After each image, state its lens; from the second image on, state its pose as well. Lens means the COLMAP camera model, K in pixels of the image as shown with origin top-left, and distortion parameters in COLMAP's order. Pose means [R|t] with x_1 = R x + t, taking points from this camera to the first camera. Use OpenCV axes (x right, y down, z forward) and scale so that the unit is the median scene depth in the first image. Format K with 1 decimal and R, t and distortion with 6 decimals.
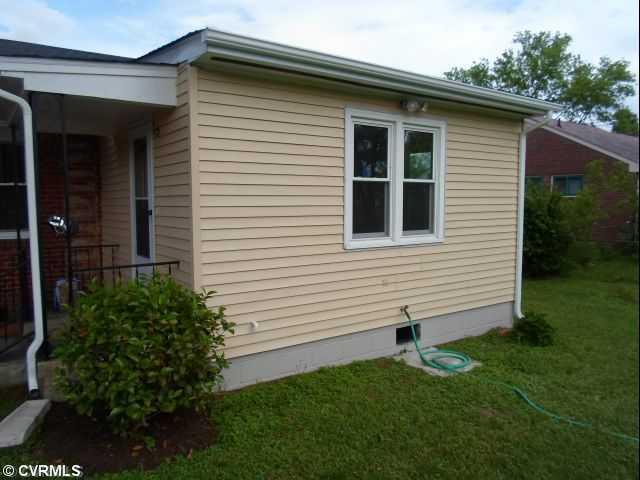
lens RADIAL K [[480.3, 0, 320.0], [0, 480.3, 240.0], [0, 0, 1]] dist [-0.029495, -0.005834]
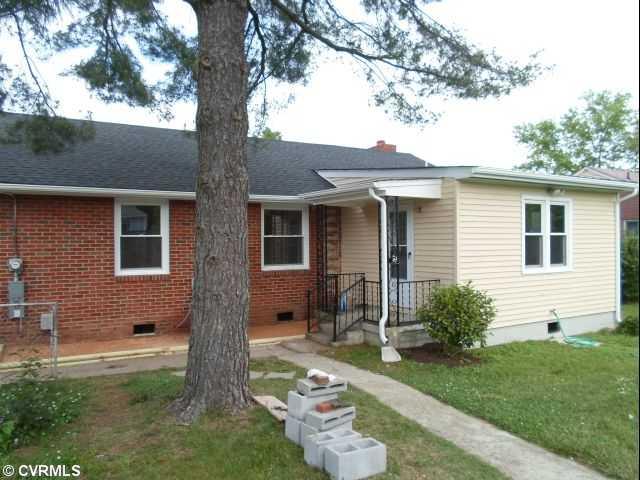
lens RADIAL K [[480.3, 0, 320.0], [0, 480.3, 240.0], [0, 0, 1]] dist [-0.029495, -0.005834]
pose [[0.995131, -0.004047, -0.098481, -0.445948], [-0.003915, 0.996745, -0.080527, 0.032972], [0.098487, 0.080521, 0.991875, -0.710399]]
